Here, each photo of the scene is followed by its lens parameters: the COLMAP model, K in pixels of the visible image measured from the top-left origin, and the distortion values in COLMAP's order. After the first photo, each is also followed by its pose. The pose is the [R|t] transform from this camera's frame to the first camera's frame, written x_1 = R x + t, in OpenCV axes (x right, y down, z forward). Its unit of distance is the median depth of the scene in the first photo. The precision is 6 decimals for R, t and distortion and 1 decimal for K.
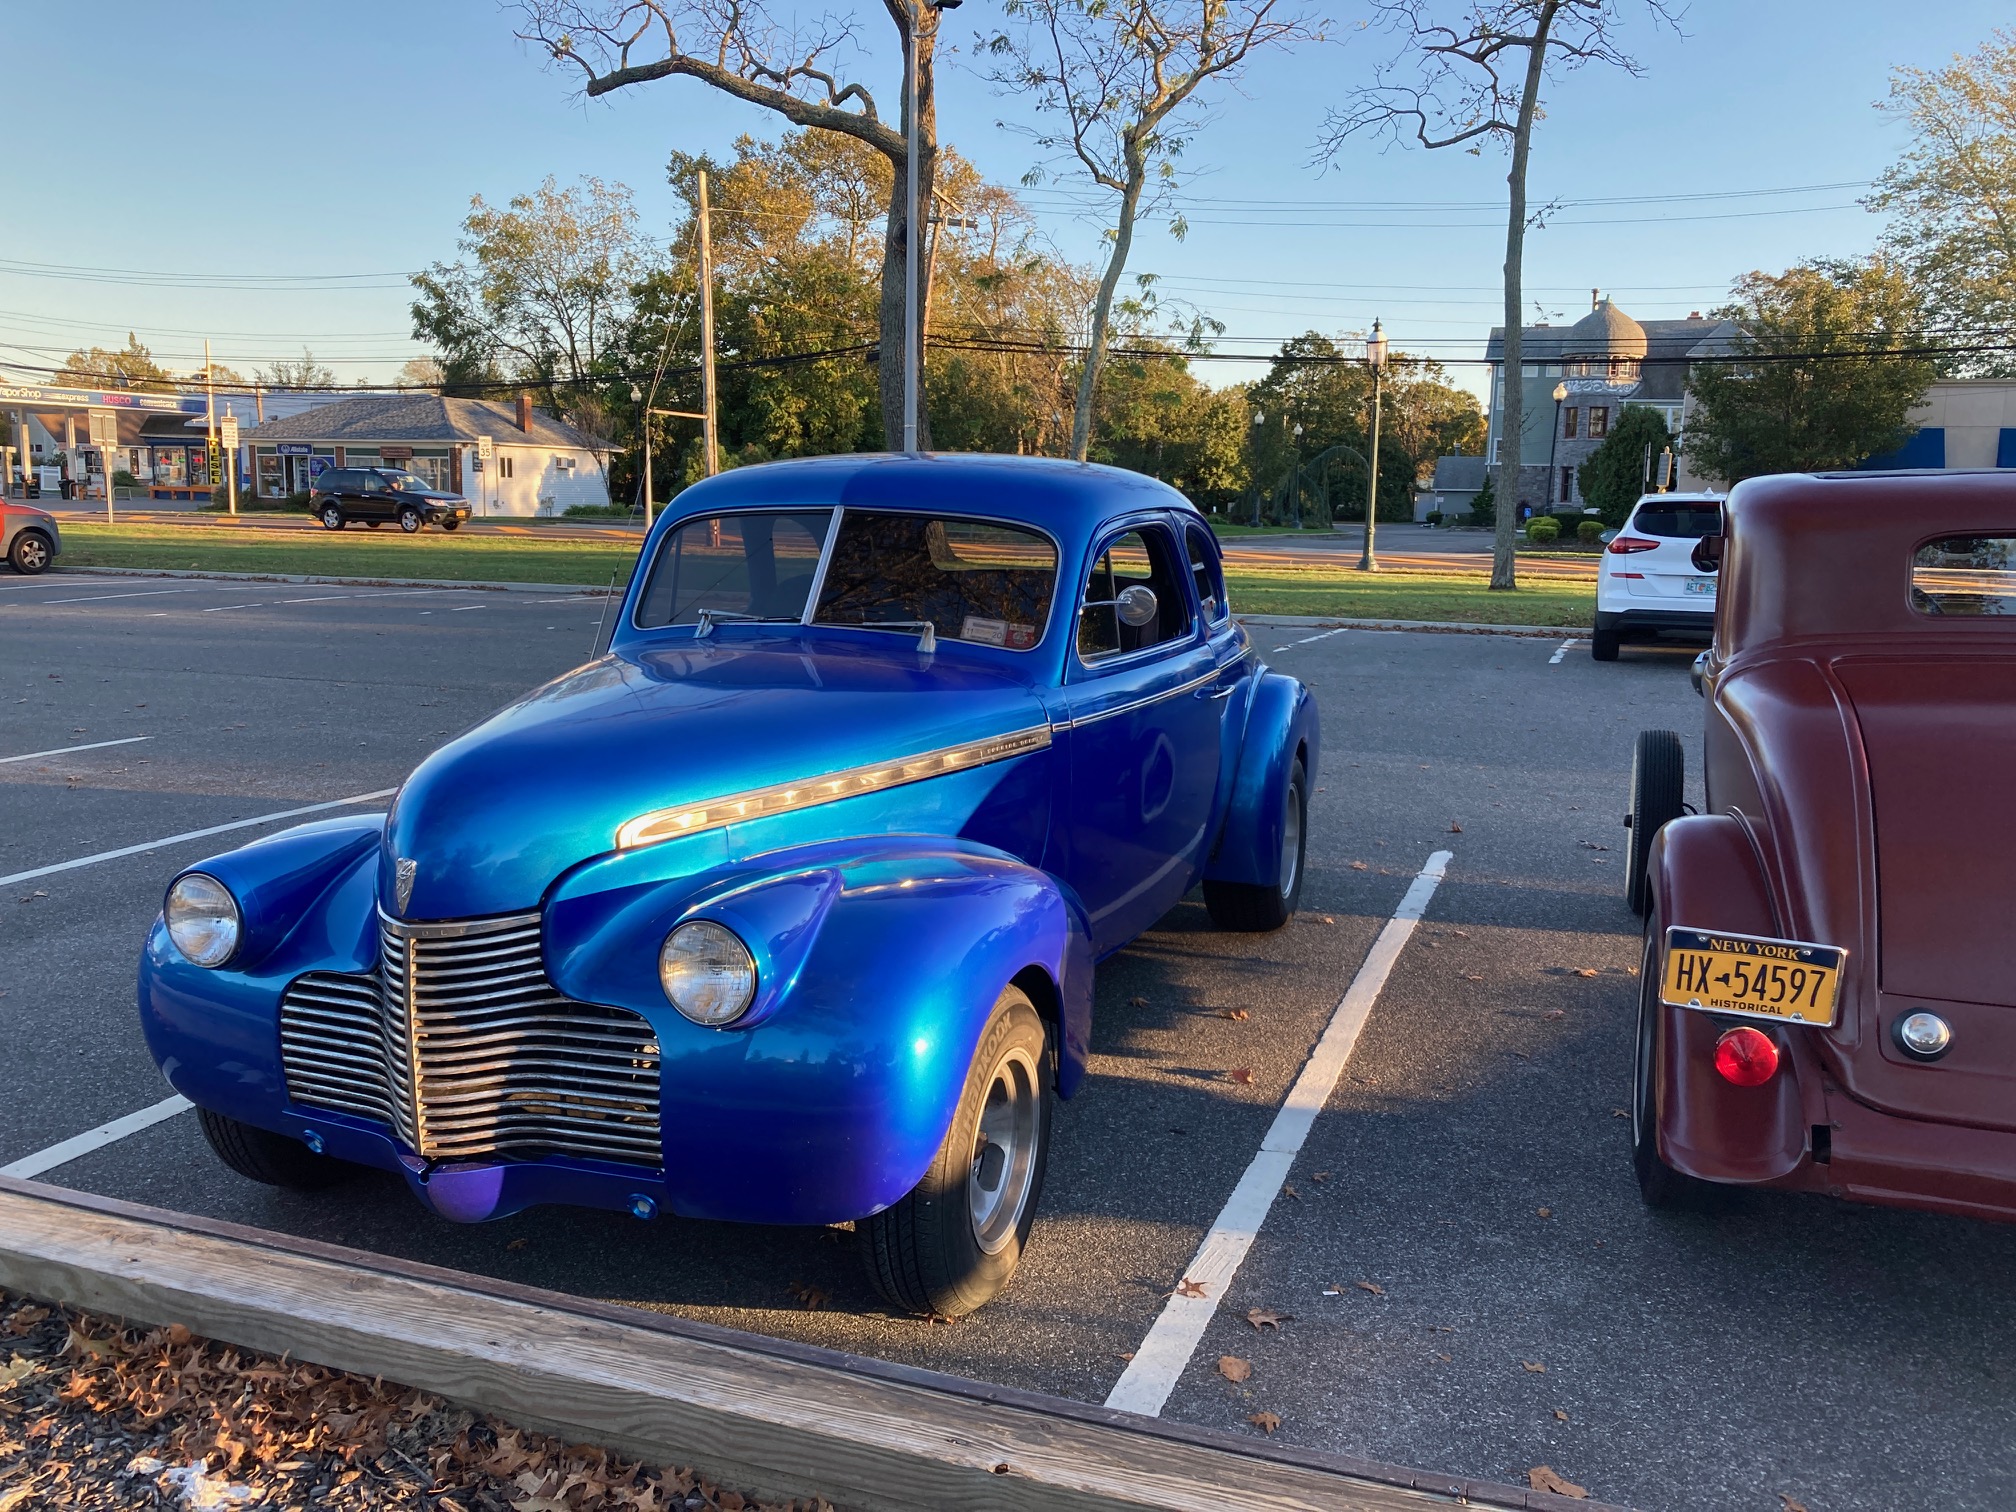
lens RADIAL K [[1693.6, 0, 1008.0], [0, 1693.6, 756.0], [0, 0, 1]] dist [0.005810, 0.009072]
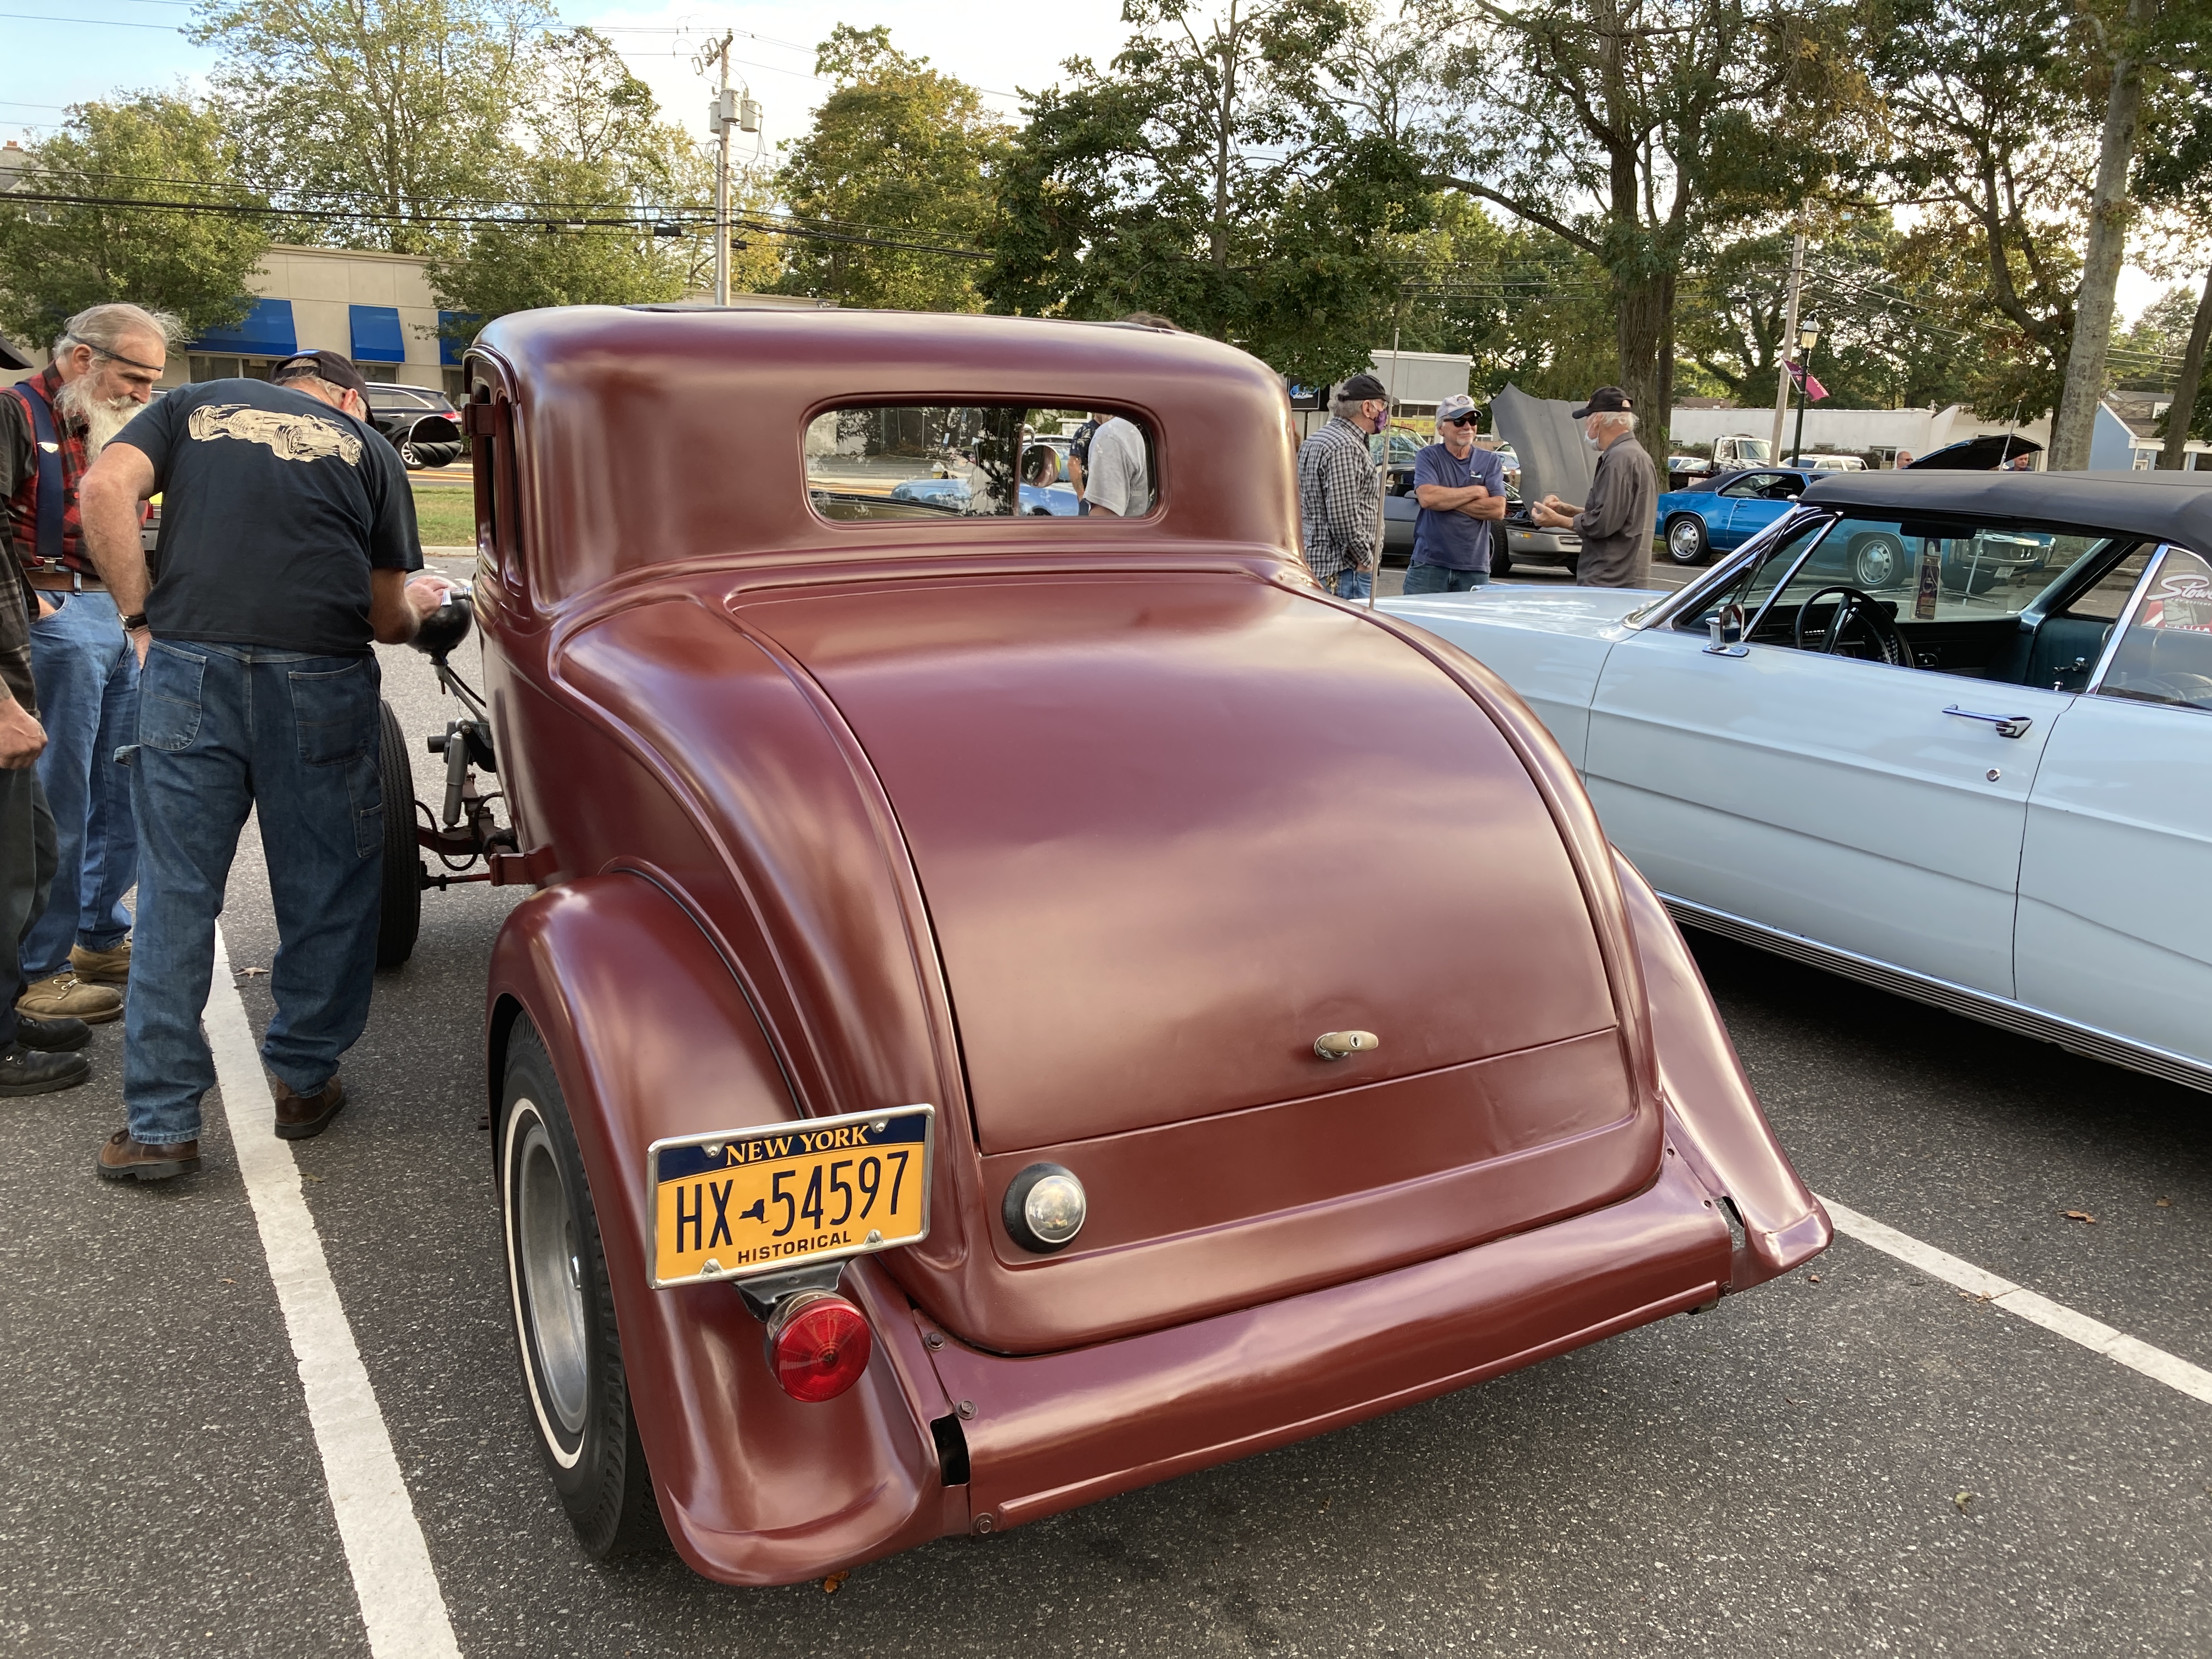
lens RADIAL K [[1858.2, 0, 1106.0], [0, 1858.2, 829.5], [0, 0, 1]] dist [0.005810, 0.009072]
pose [[0.626960, -0.166330, 0.761088, 0.063100], [0.099579, 0.986039, 0.133462, -0.055770], [-0.772661, -0.007887, 0.634770, 0.542107]]
